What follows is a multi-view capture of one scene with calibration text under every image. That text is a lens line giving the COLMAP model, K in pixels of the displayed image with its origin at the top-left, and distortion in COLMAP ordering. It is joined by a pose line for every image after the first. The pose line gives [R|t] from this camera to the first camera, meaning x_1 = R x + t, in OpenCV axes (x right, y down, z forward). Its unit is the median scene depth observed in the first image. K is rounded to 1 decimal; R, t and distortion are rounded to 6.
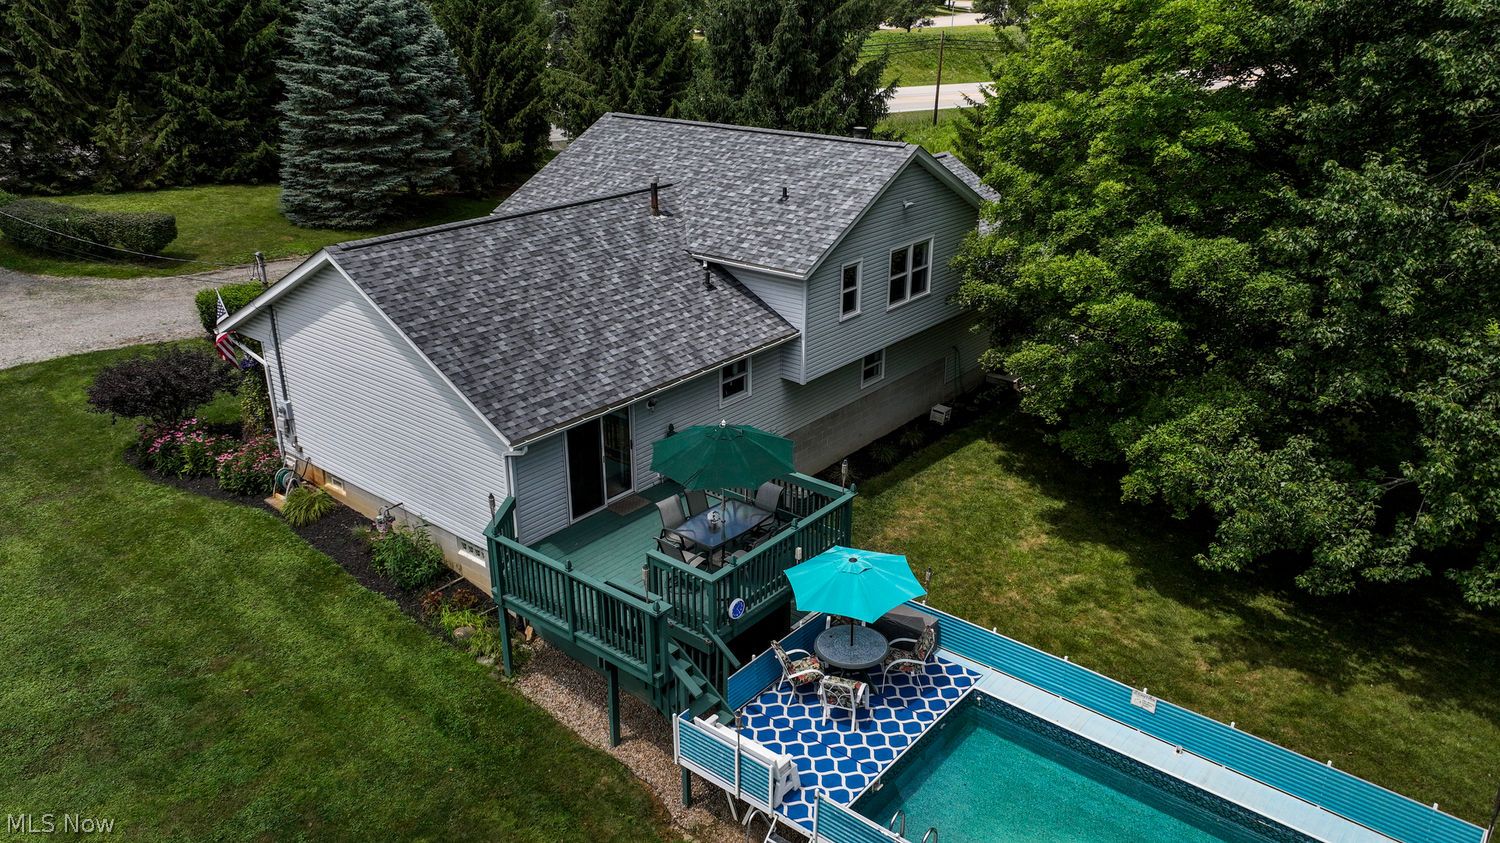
lens RADIAL K [[1079.0, 0, 750.0], [0, 1079.0, 421.5], [0, 0, 1]] dist [0.008192, 0.001632]
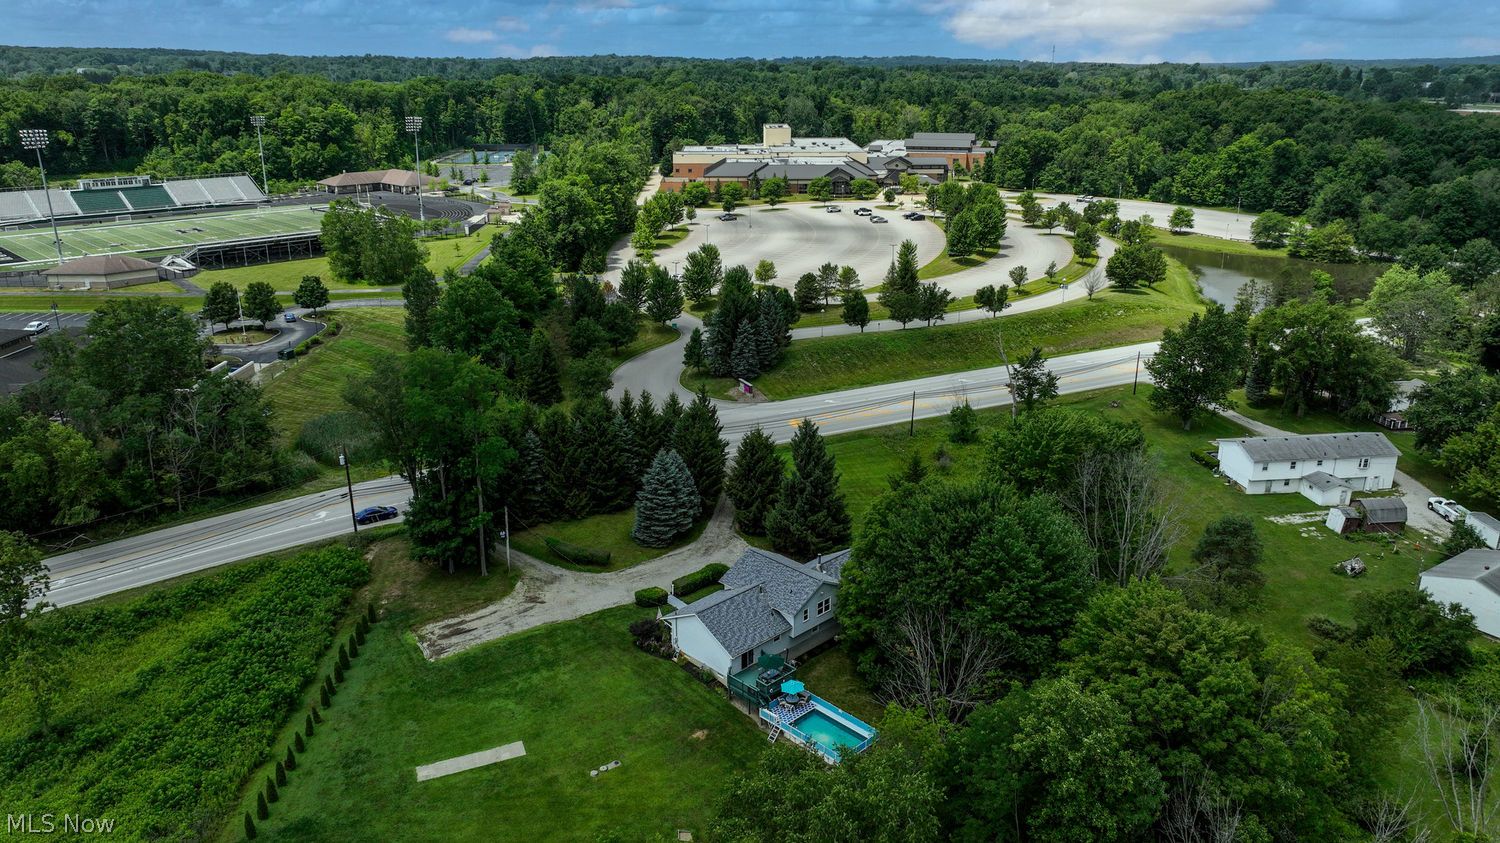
lens RADIAL K [[1045.9, 0, 750.0], [0, 1045.9, 421.5], [0, 0, 1]] dist [0.000636, -0.000574]
pose [[0.994266, 0.032132, -0.101997, 0.309609], [-0.038654, 0.997288, -0.062623, -0.705918], [0.099708, 0.066206, 0.992812, -3.624068]]
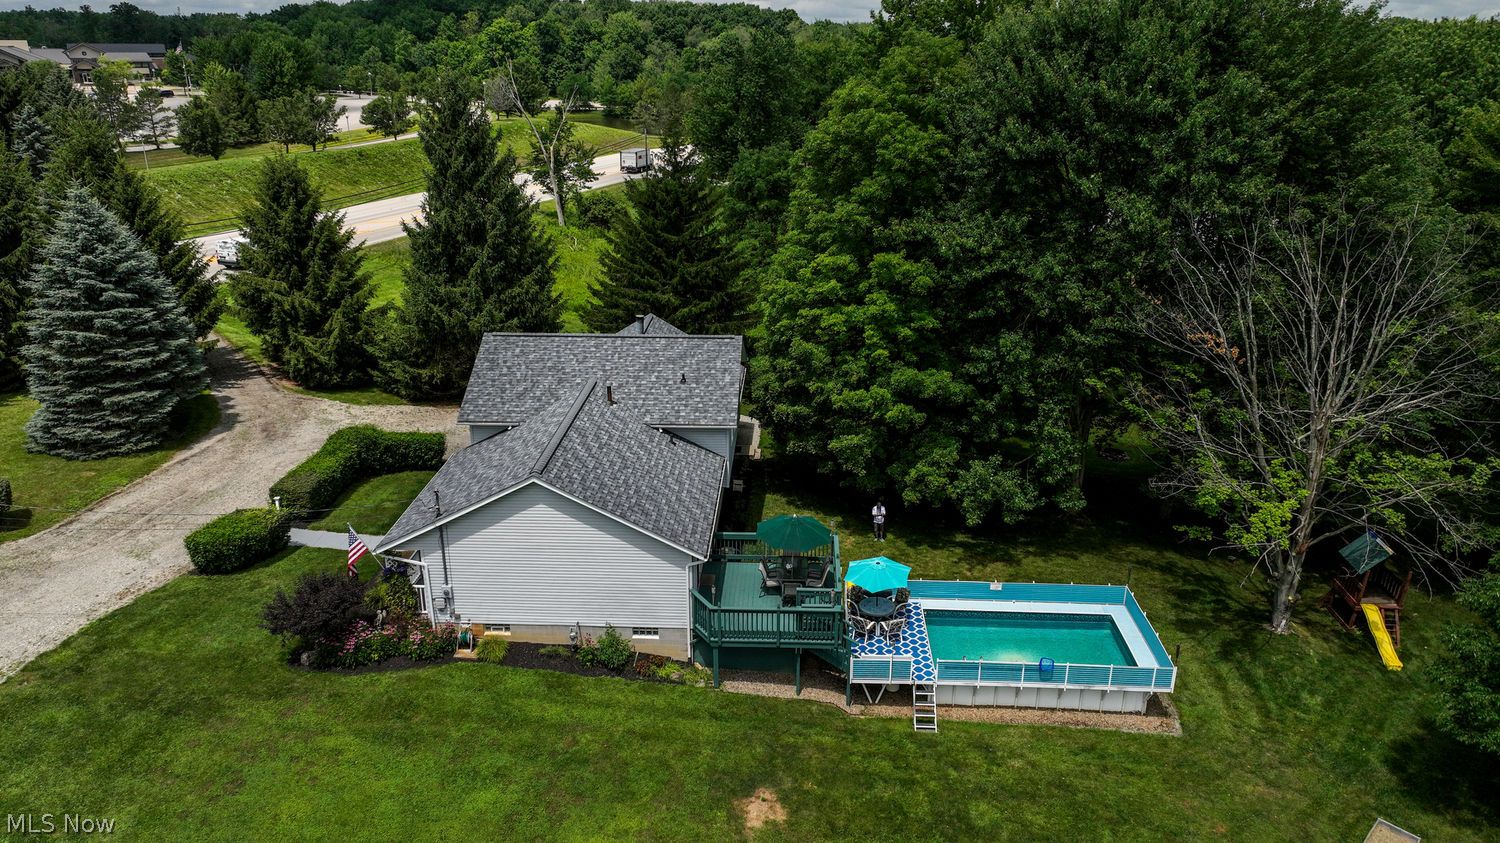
lens RADIAL K [[1045.9, 0, 750.0], [0, 1045.9, 421.5], [0, 0, 1]] dist [0.000636, -0.000574]
pose [[0.803913, -0.205895, 0.557971, -0.914941], [0.228721, 0.973044, 0.029524, -0.196708], [-0.549010, 0.103885, 0.829335, -0.429693]]
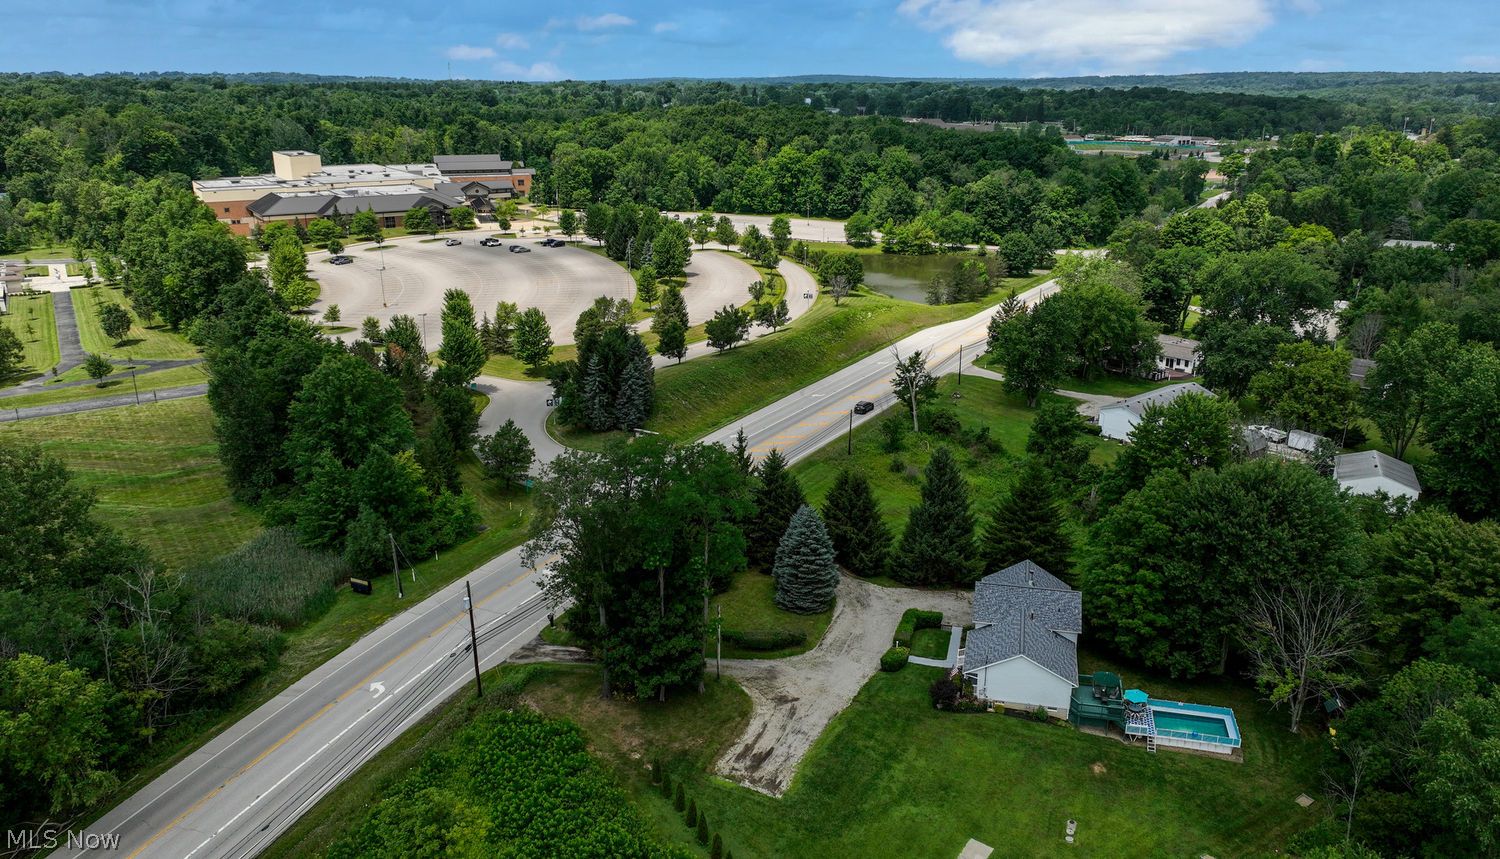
lens RADIAL K [[1068.6, 0, 775.7], [0, 1068.6, 438.2], [0, 0, 1]] dist [0.004373, -0.001120]
pose [[0.898283, -0.141175, 0.416122, -3.048354], [0.170341, 0.984812, -0.033606, -1.072993], [-0.405058, 0.101071, 0.908687, -2.833854]]
